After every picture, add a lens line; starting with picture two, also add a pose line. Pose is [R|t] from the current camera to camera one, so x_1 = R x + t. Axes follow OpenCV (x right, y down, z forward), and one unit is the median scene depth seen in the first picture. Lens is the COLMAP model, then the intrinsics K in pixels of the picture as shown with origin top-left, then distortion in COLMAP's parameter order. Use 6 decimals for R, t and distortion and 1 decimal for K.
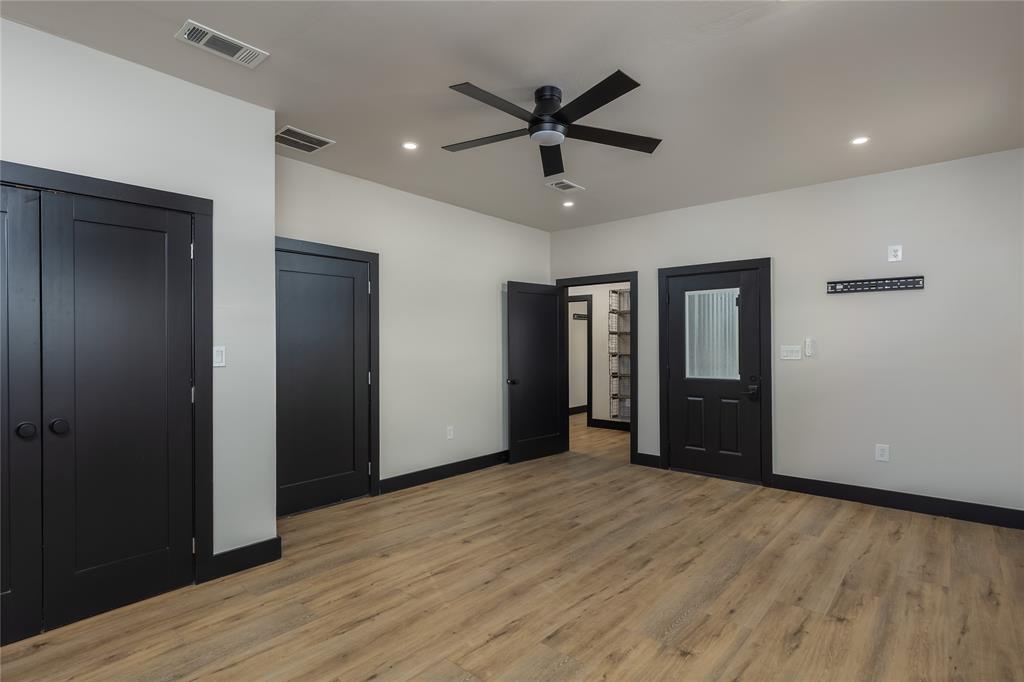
lens RADIAL K [[516.7, 0, 511.1], [0, 516.7, 343.8], [0, 0, 1]] dist [0.004490, -0.000645]
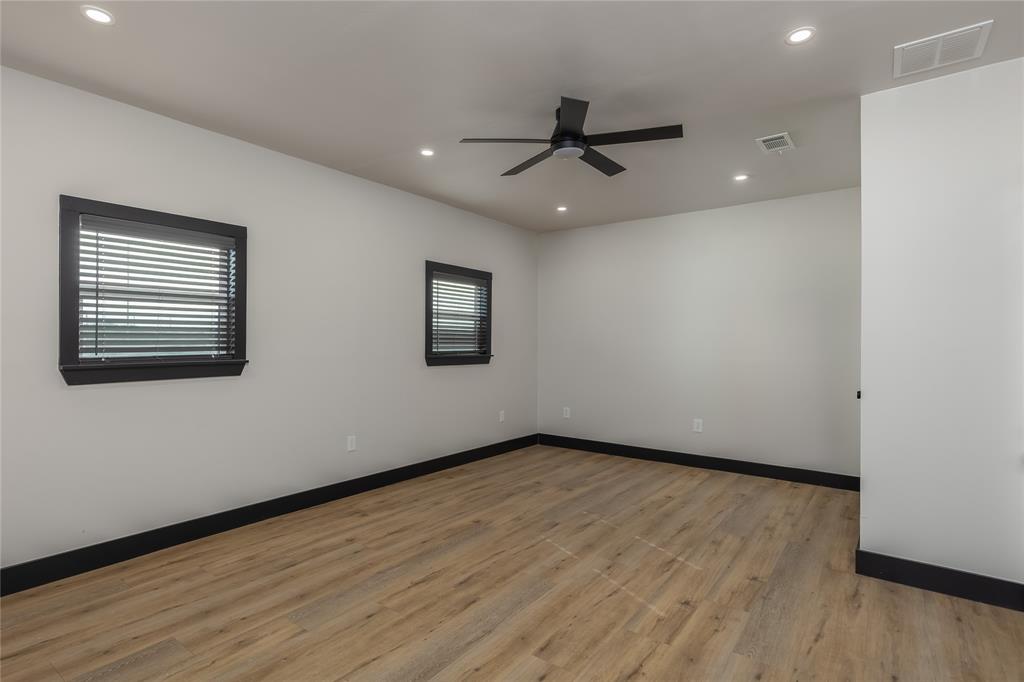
lens RADIAL K [[516.7, 0, 511.2], [0, 516.7, 342.1], [0, 0, 1]] dist [0.004490, -0.000645]
pose [[-0.996955, -0.003571, -0.077891, 0.256542], [-0.003402, 0.999992, -0.002299, 0.003580], [0.077899, -0.002027, -0.996959, 1.946769]]
